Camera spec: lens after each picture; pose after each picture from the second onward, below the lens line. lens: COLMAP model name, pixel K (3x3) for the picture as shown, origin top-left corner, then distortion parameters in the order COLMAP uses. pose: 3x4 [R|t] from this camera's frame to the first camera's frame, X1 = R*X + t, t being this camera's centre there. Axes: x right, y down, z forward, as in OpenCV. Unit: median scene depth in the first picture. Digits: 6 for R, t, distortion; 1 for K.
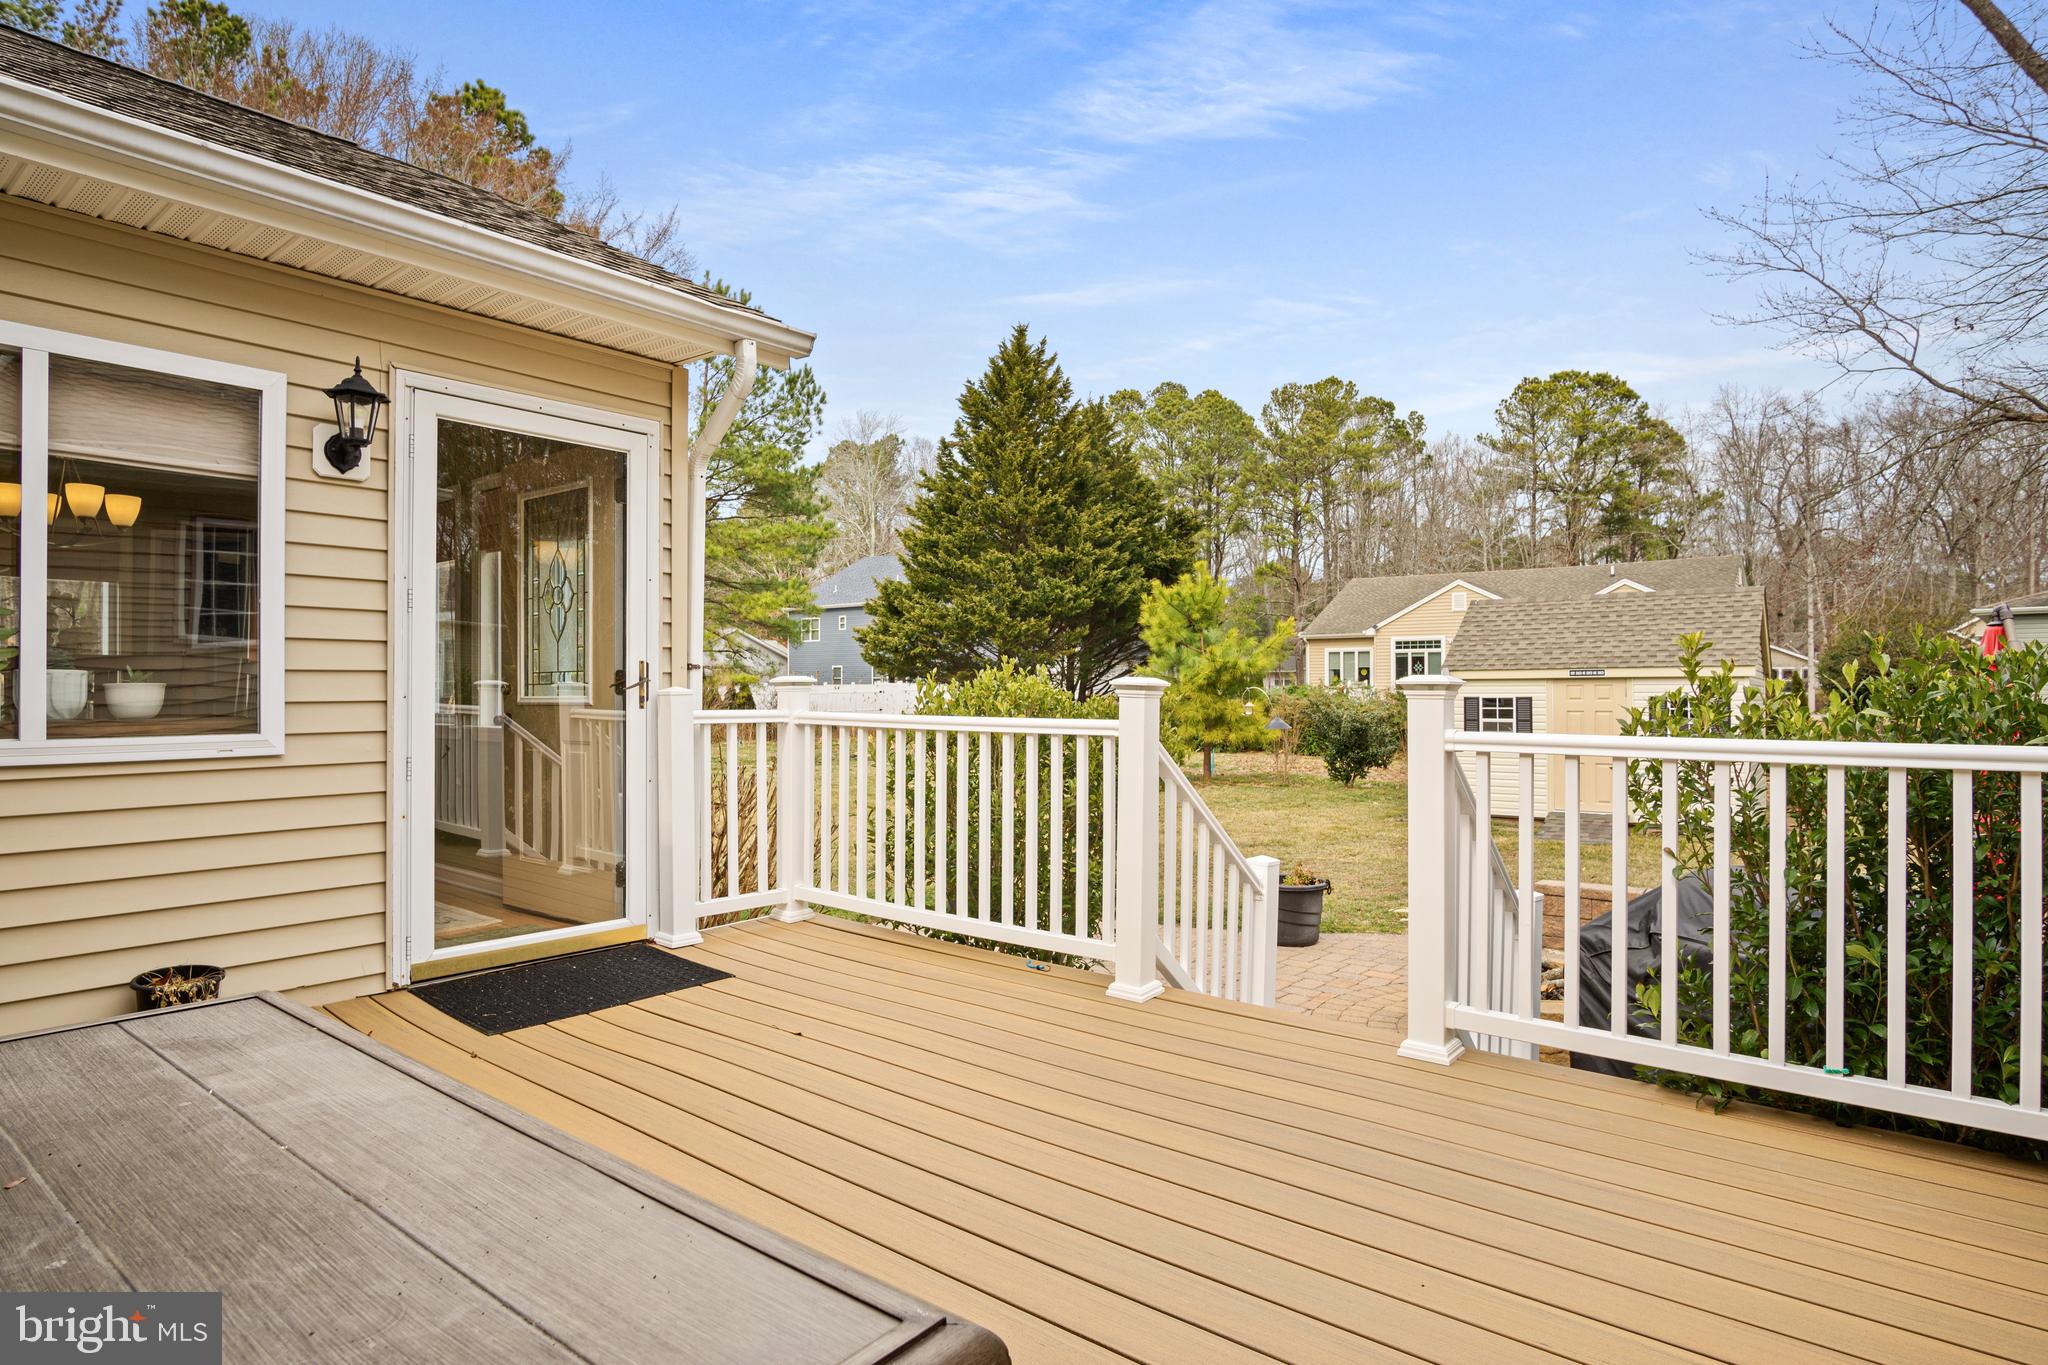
lens RADIAL K [[1102.6, 0, 1039.4], [0, 1102.6, 668.3], [0, 0, 1]] dist [-0.033567, 0.008413]
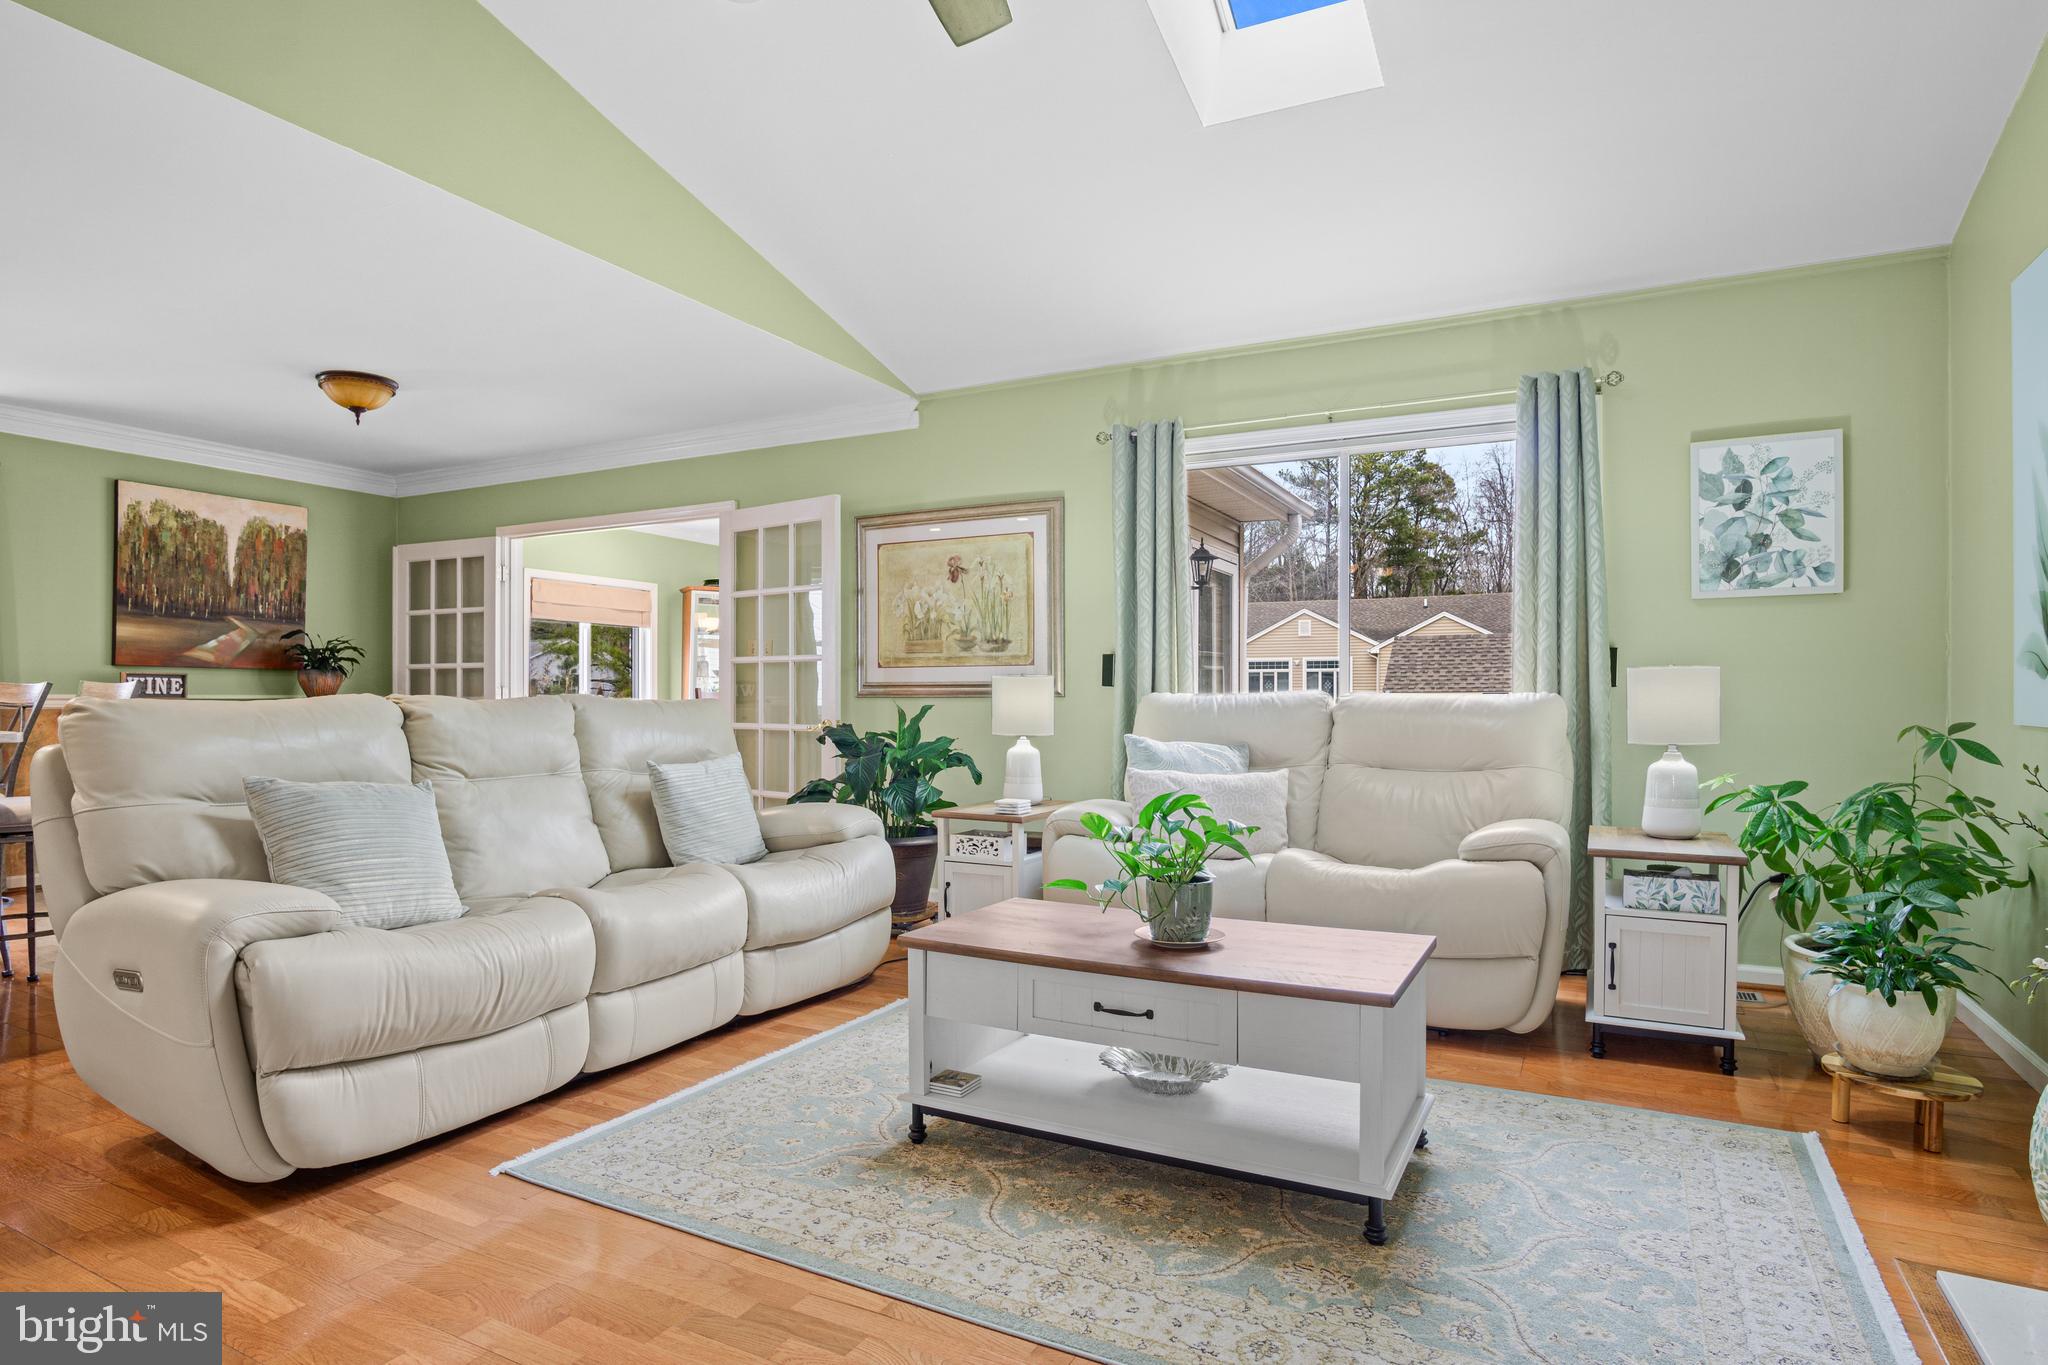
lens RADIAL K [[1102.6, 0, 1024.5], [0, 1102.6, 707.9], [0, 0, 1]] dist [-0.033567, 0.008413]
pose [[0.981985, -0.002027, 0.188948, -0.116698], [-0.002568, 0.999707, 0.024075, -0.004108], [-0.188941, -0.024126, 0.981692, -0.069445]]
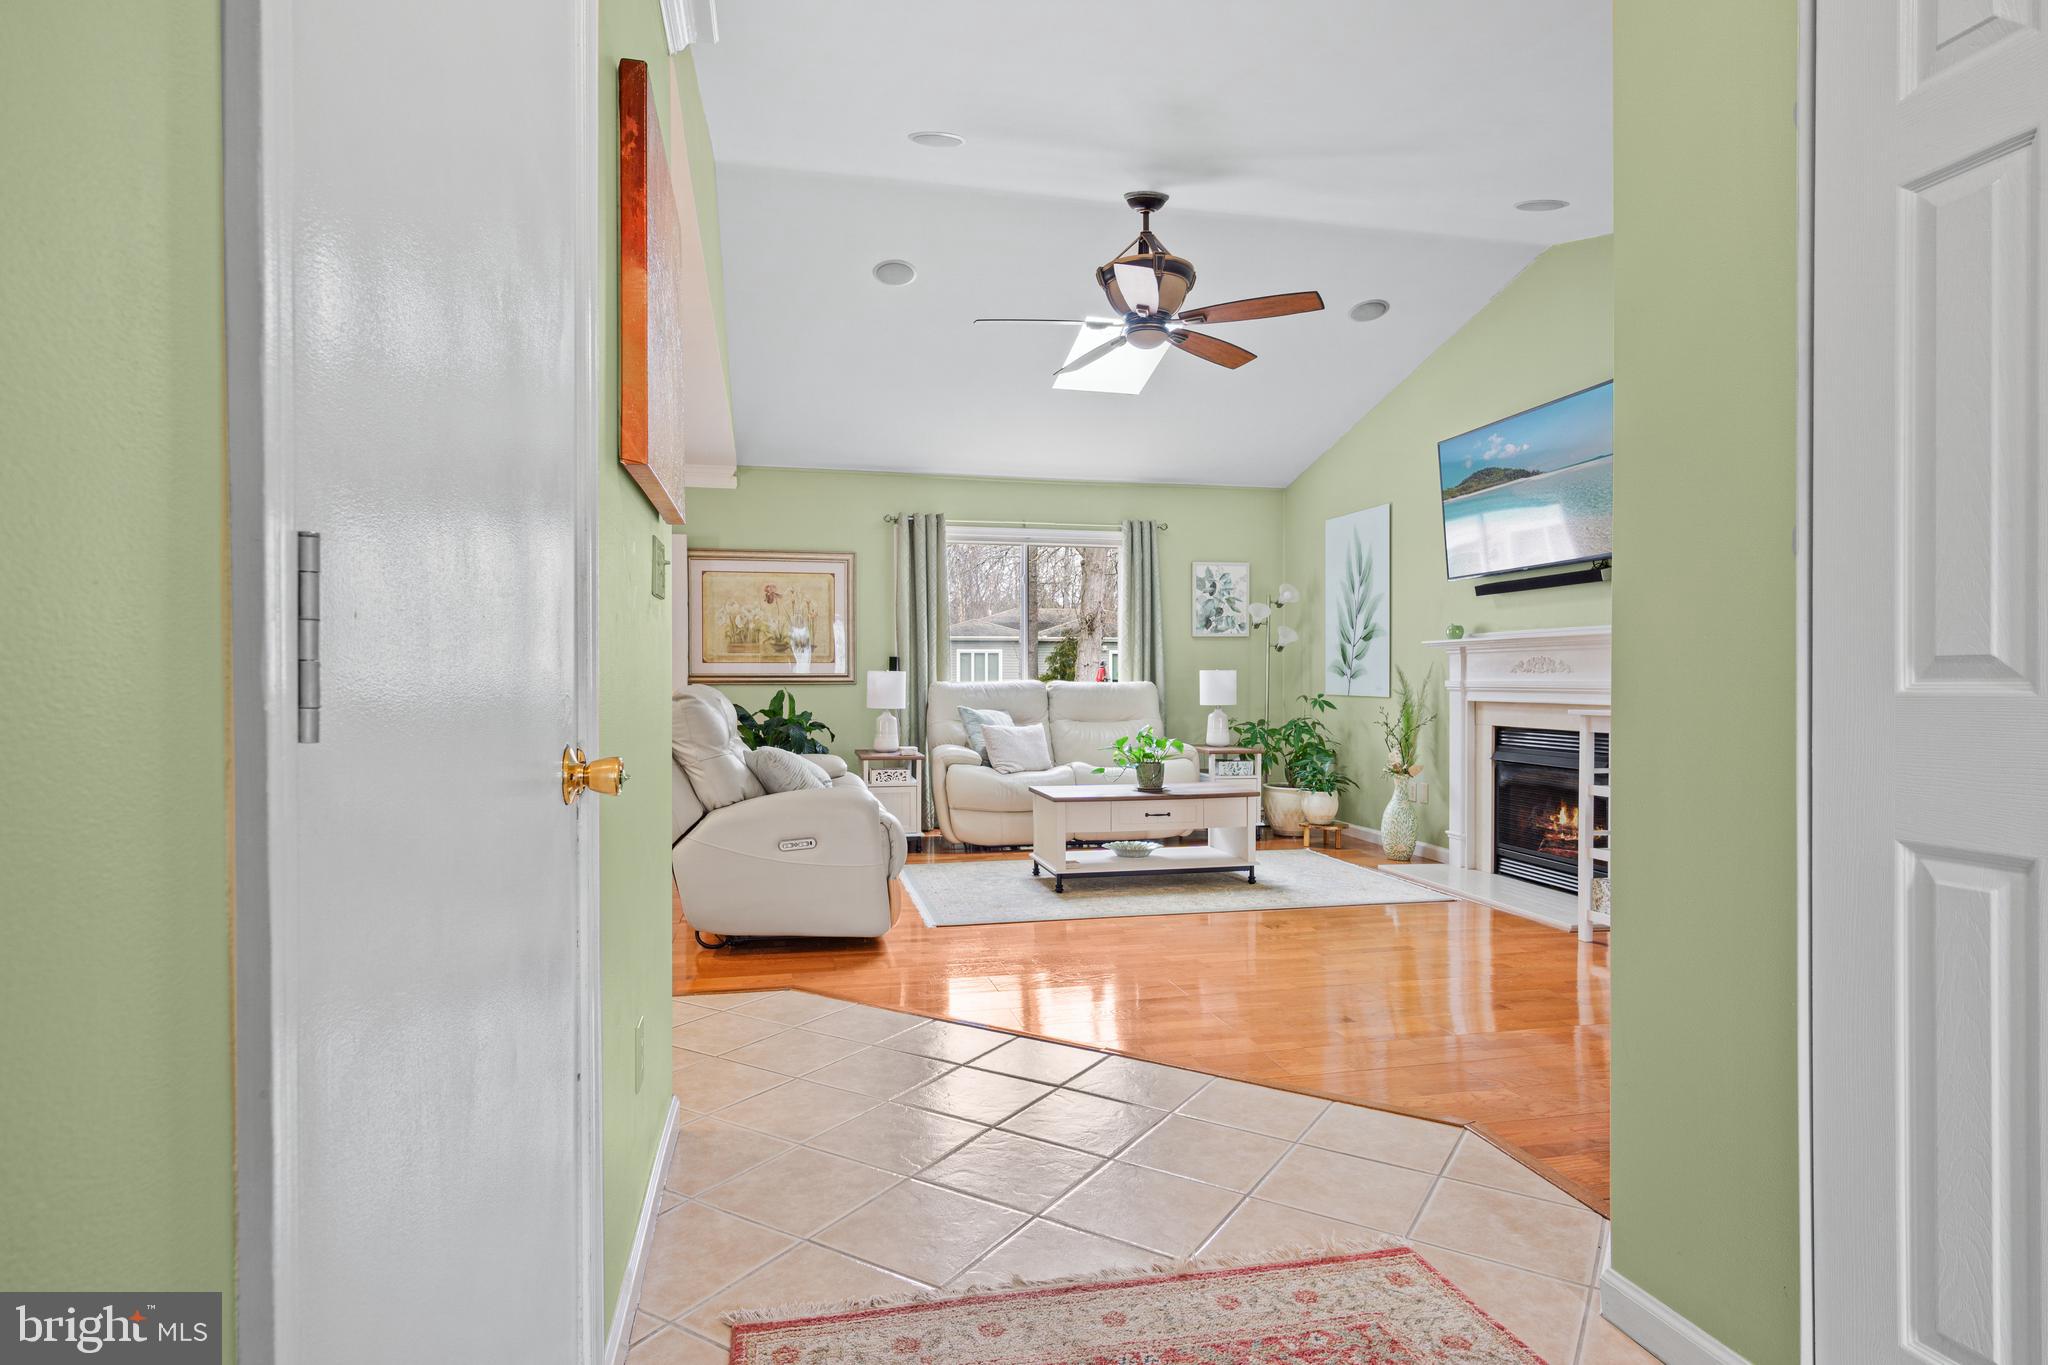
lens RADIAL K [[1102.6, 0, 1007.6], [0, 1102.6, 682.0], [0, 0, 1]] dist [-0.033567, 0.008413]
pose [[0.631614, -0.001850, 0.775281, -0.219359], [-0.010877, 0.999878, 0.011247, -0.005128], [-0.775207, -0.015537, 0.631517, -0.087478]]
